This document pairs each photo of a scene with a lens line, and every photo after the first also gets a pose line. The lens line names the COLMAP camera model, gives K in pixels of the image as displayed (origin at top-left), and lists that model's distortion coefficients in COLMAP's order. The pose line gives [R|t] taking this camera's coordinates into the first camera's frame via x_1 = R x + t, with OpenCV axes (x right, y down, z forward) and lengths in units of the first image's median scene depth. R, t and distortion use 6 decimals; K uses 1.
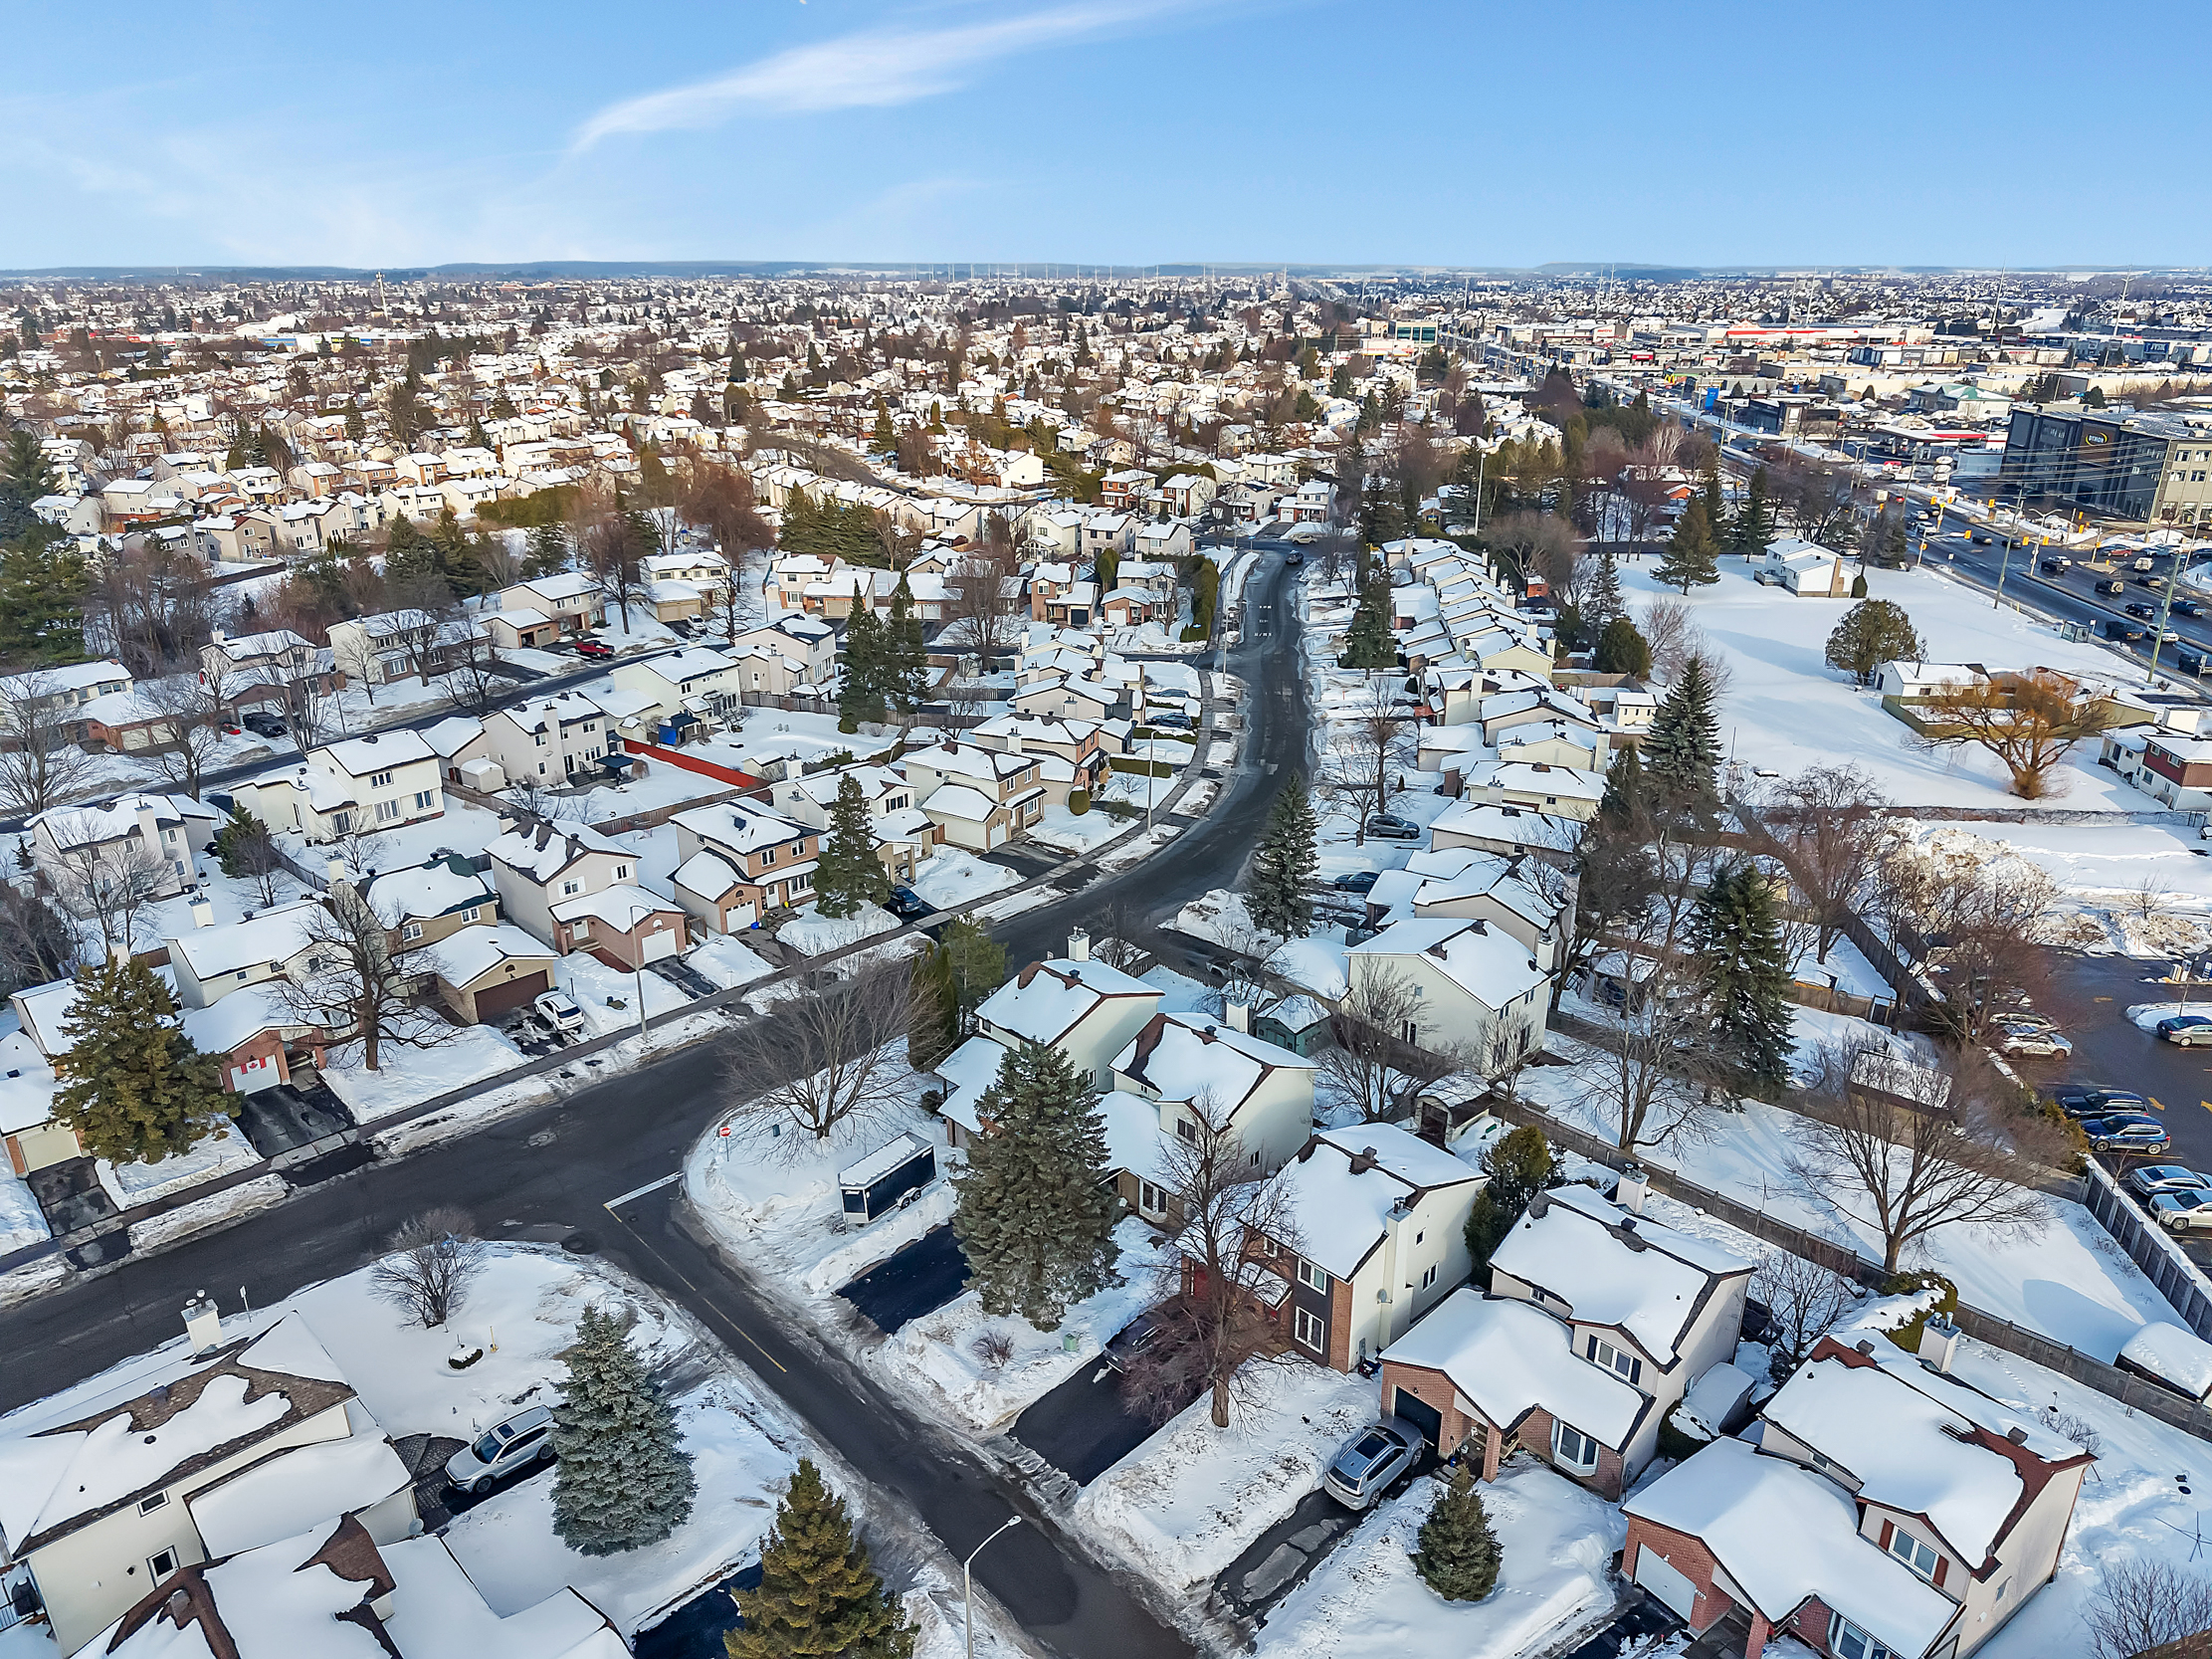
lens RADIAL K [[1475.9, 0, 1108.2], [0, 1475.9, 827.7], [0, 0, 1]] dist [0.033919, -0.034968]
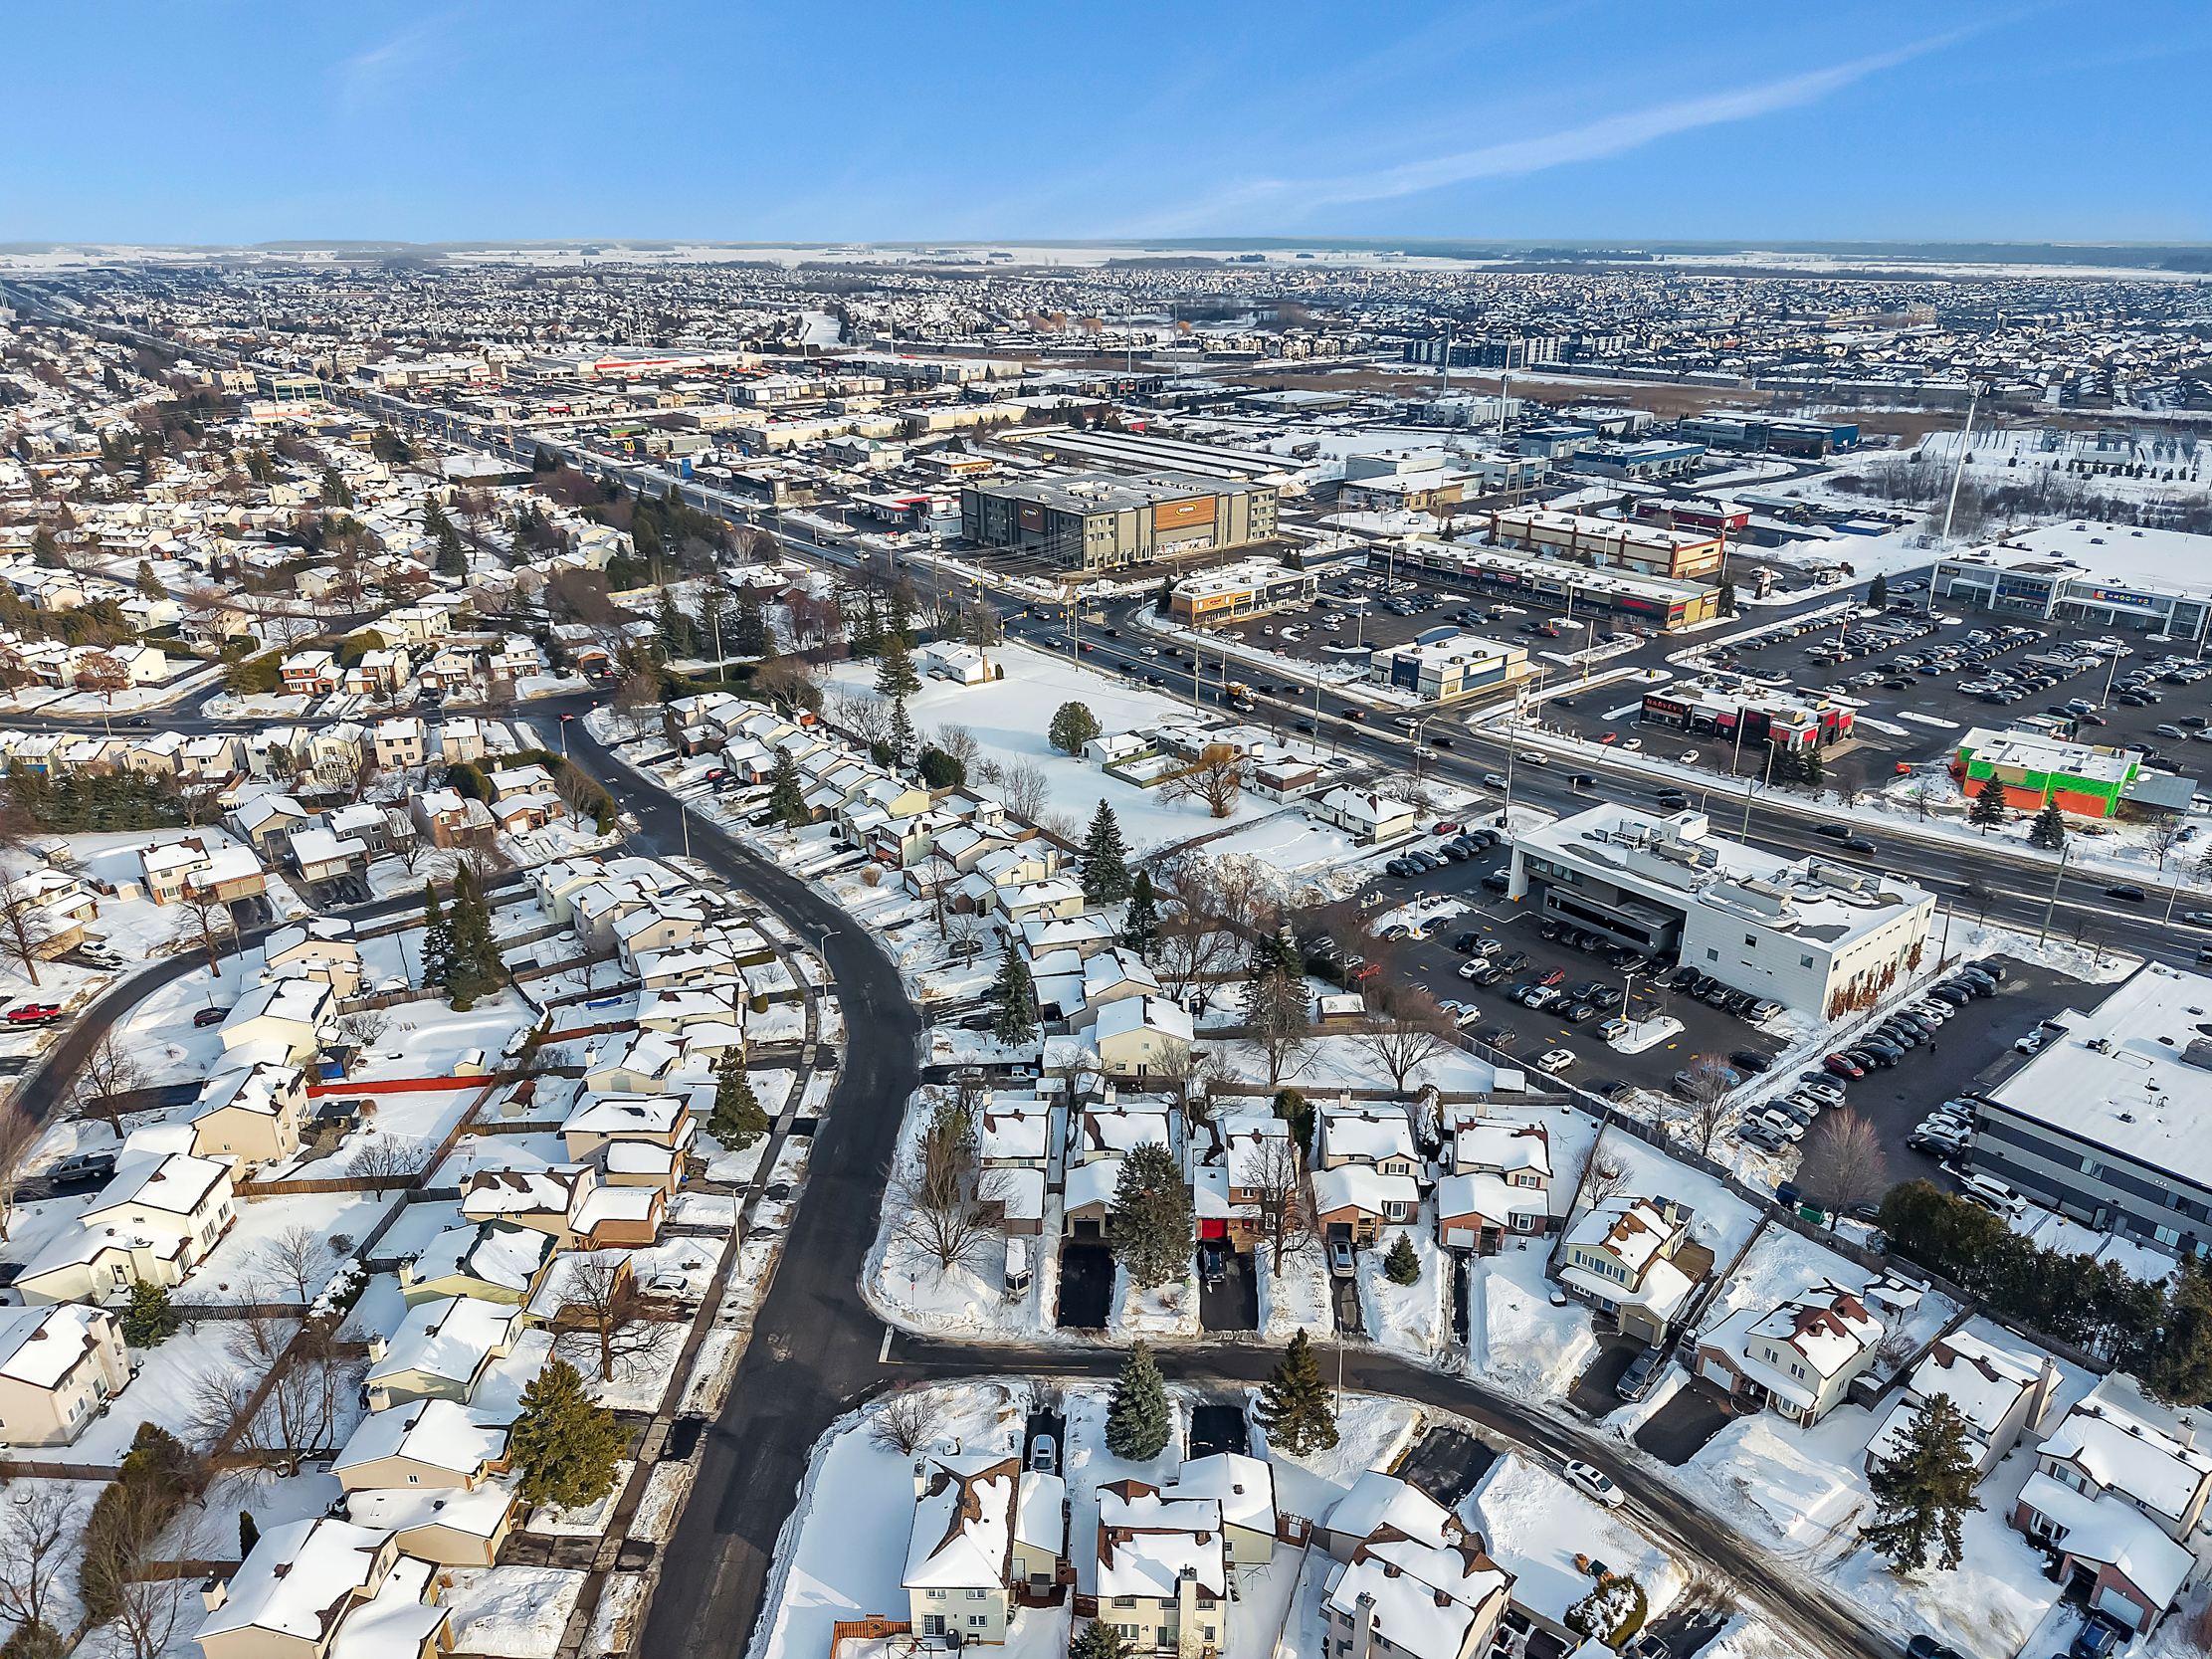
lens RADIAL K [[1475.9, 0, 1114.5], [0, 1475.9, 820.5], [0, 0, 1]] dist [0.033919, -0.034968]
pose [[0.719113, -0.256638, 0.645766, -0.875797], [0.246904, 0.963028, 0.107777, -0.346030], [-0.649550, 0.081938, 0.755890, -0.338532]]
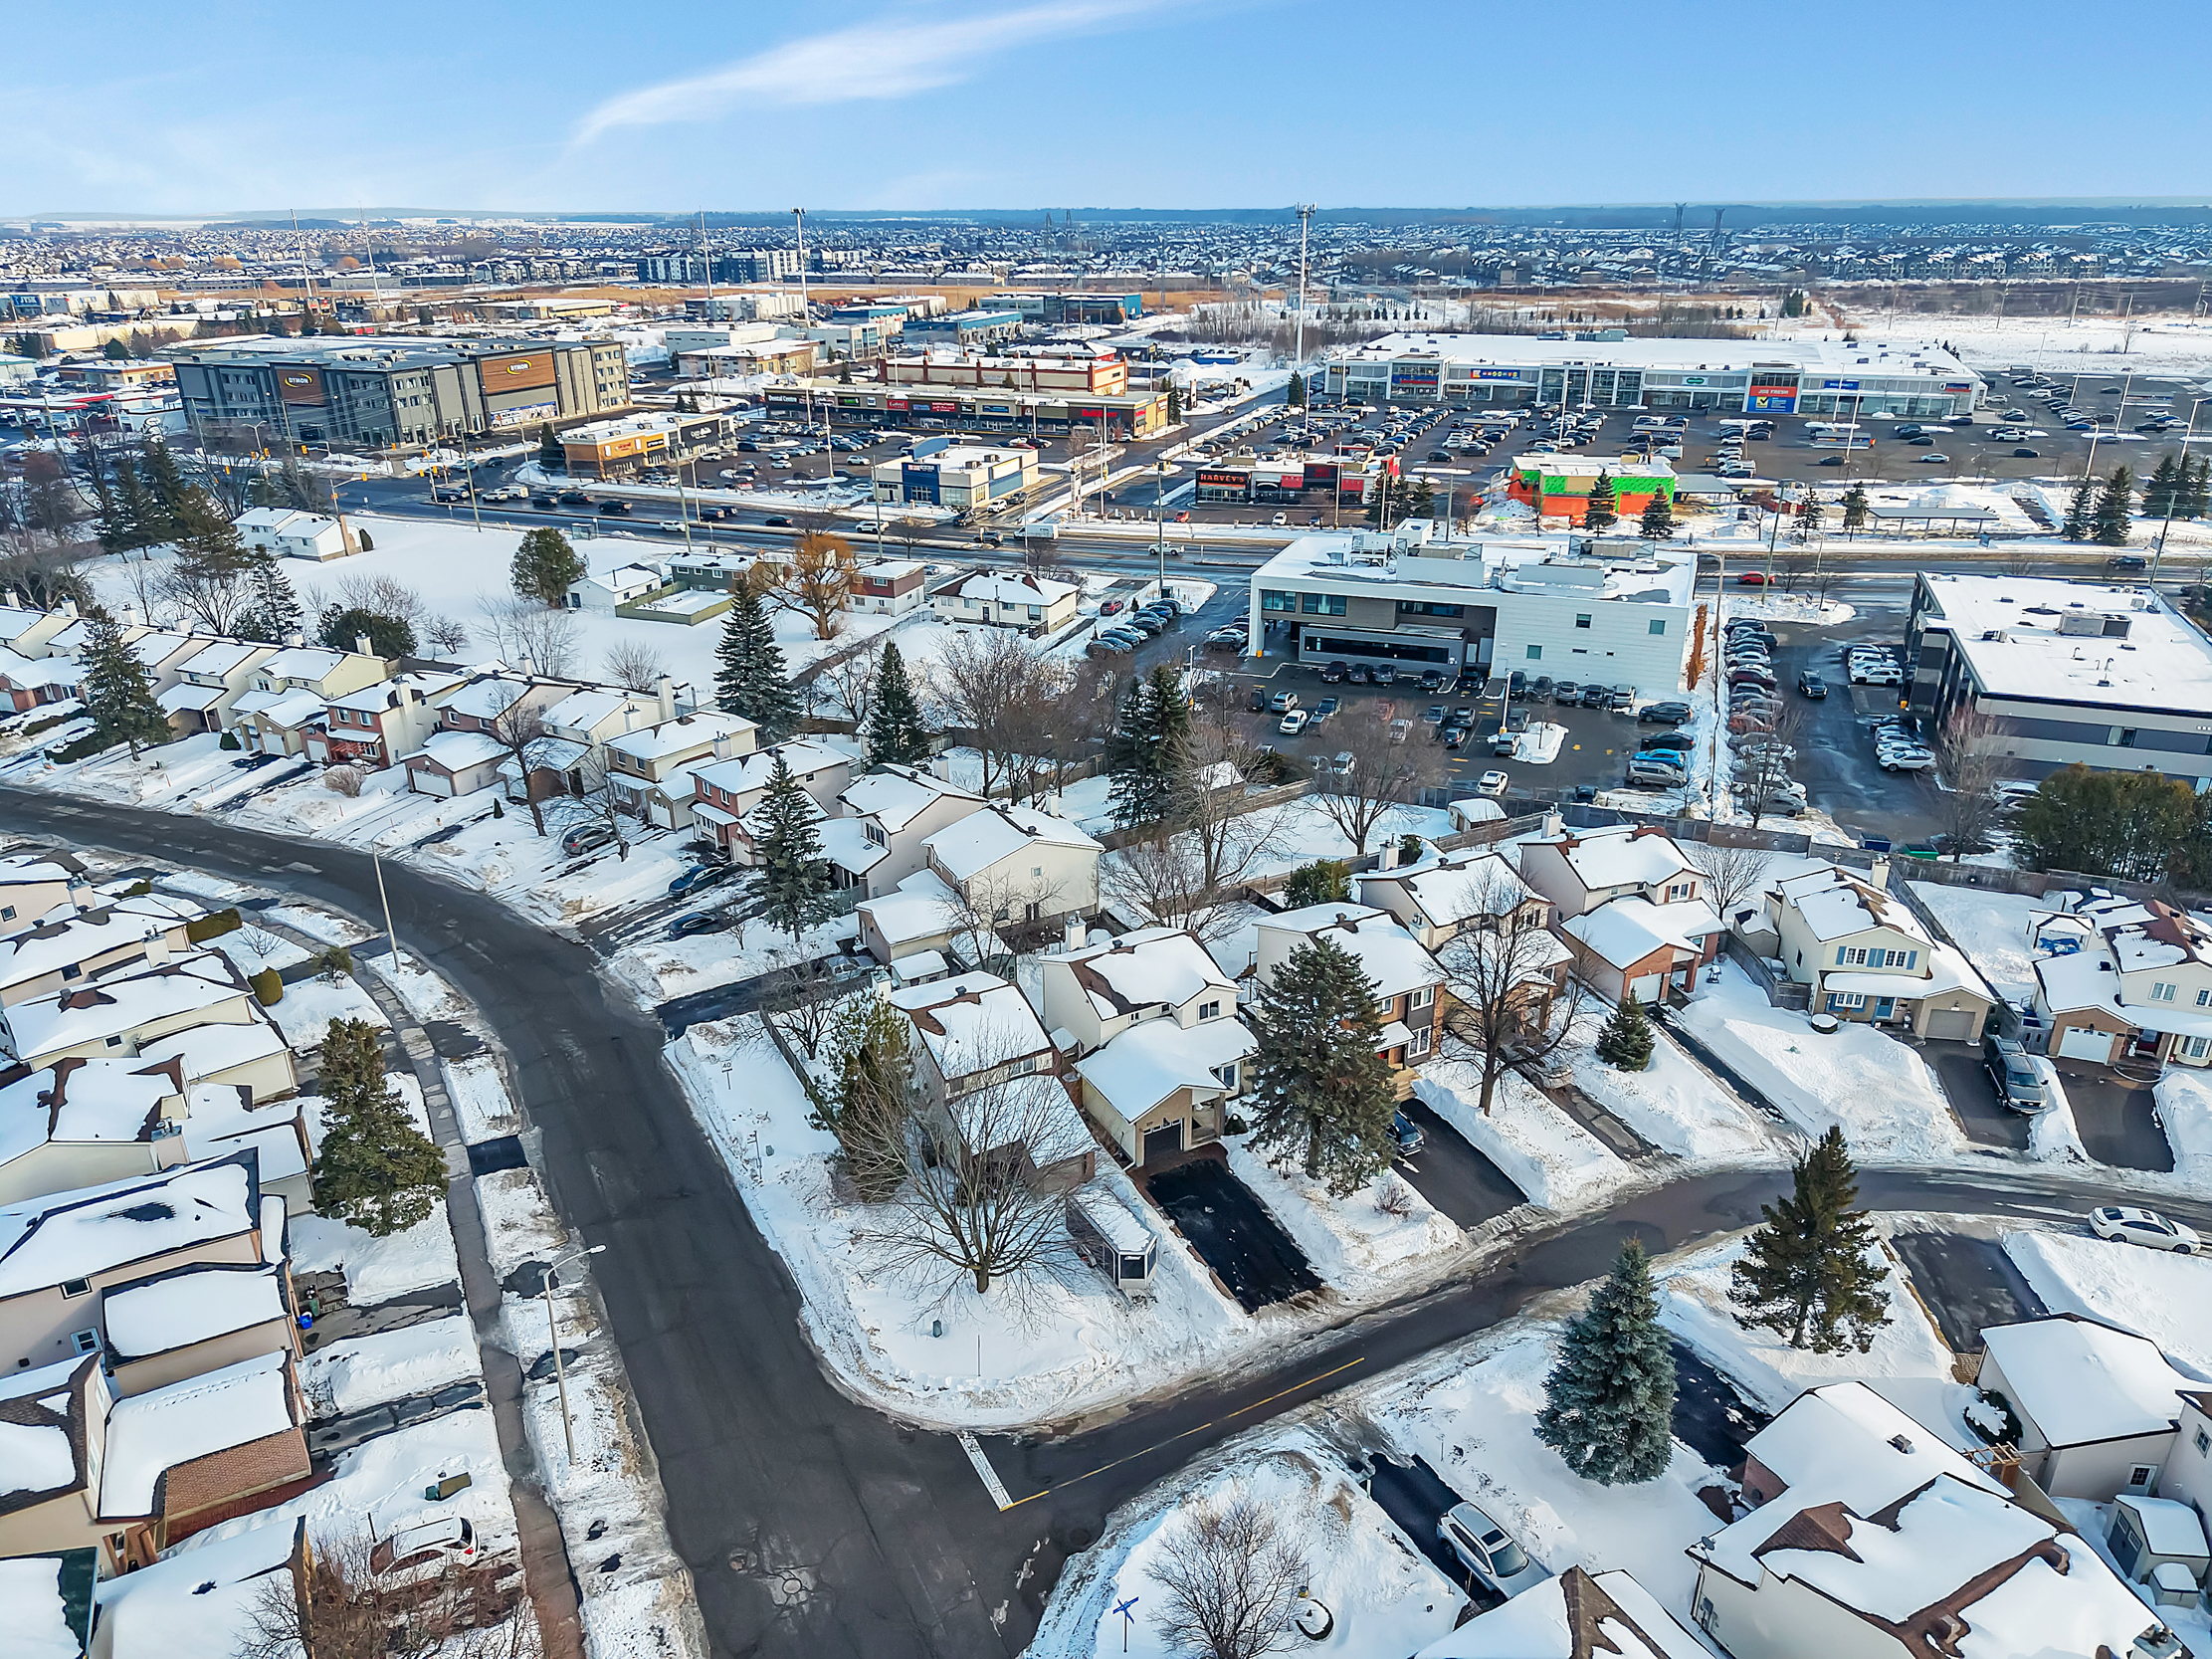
lens RADIAL K [[1475.9, 0, 1110.9], [0, 1475.9, 823.9], [0, 0, 1]] dist [0.033919, -0.034968]
pose [[0.278002, -0.372342, 0.885481, -0.722611], [0.348687, 0.898058, 0.268159, -0.194706], [-0.895060, 0.234207, 0.379493, 0.505316]]
